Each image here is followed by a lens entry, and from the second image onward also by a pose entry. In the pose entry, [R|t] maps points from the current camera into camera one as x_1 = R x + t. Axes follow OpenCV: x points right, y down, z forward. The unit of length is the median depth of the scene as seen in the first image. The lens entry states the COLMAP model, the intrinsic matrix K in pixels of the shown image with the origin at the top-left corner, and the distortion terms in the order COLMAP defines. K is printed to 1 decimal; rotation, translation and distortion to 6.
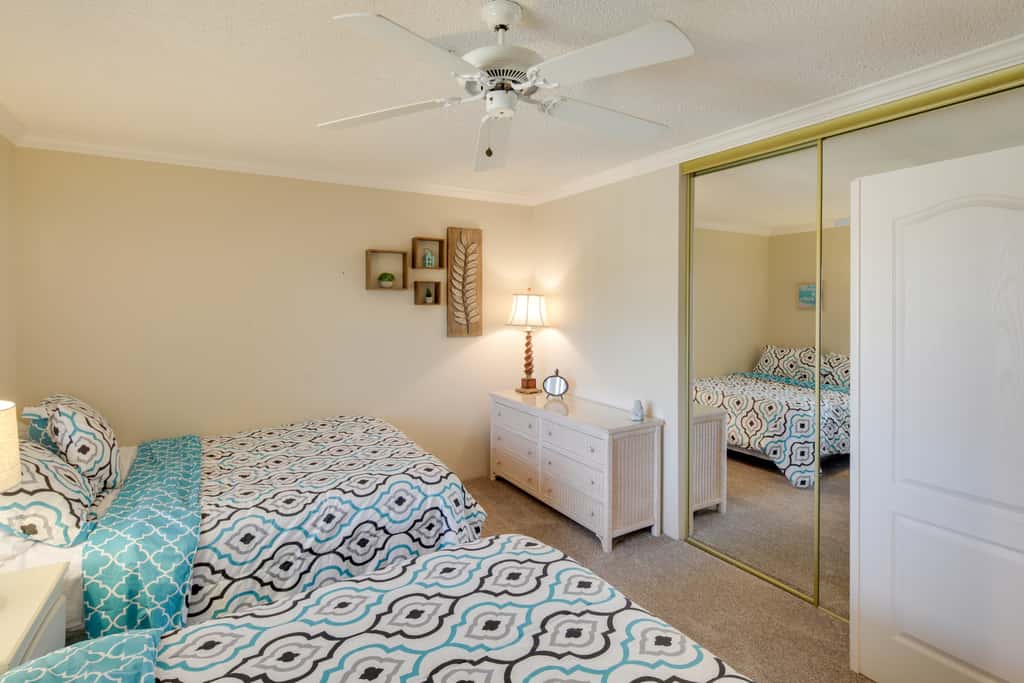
lens RADIAL K [[500.1, 0, 509.5], [0, 500.1, 306.9], [0, 0, 1]] dist [-0.000775, -0.000617]
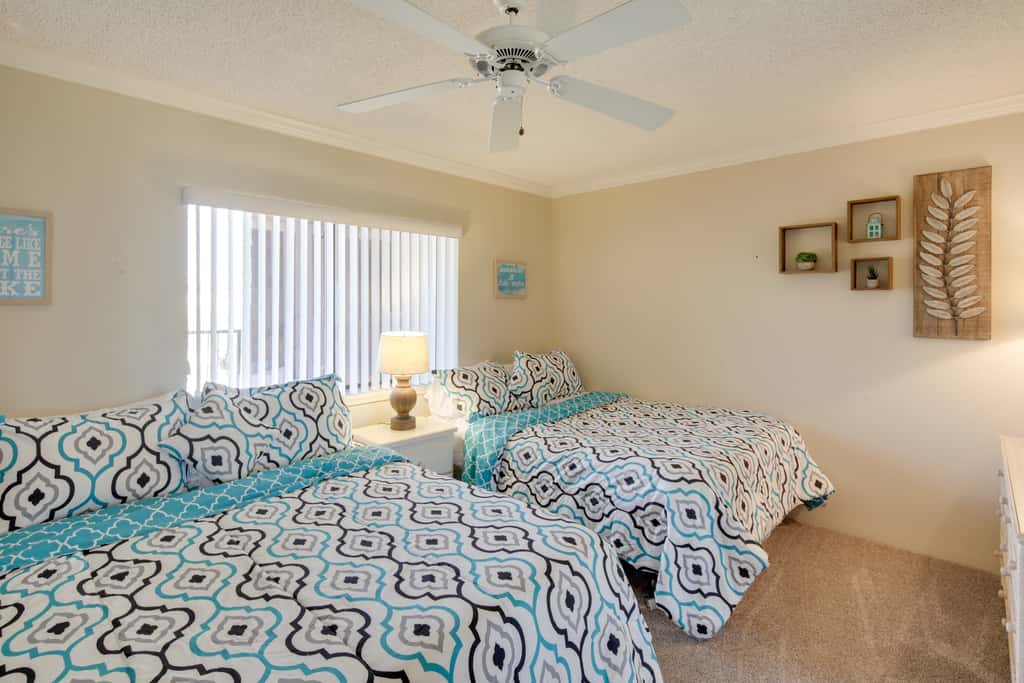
lens RADIAL K [[500.1, 0, 509.5], [0, 500.1, 306.9], [0, 0, 1]] dist [-0.000775, -0.000617]
pose [[0.258564, 0.008669, -0.965955, 0.670805], [-0.010020, 0.999930, 0.006292, 0.034645], [0.965942, 0.008052, 0.258633, 0.494419]]
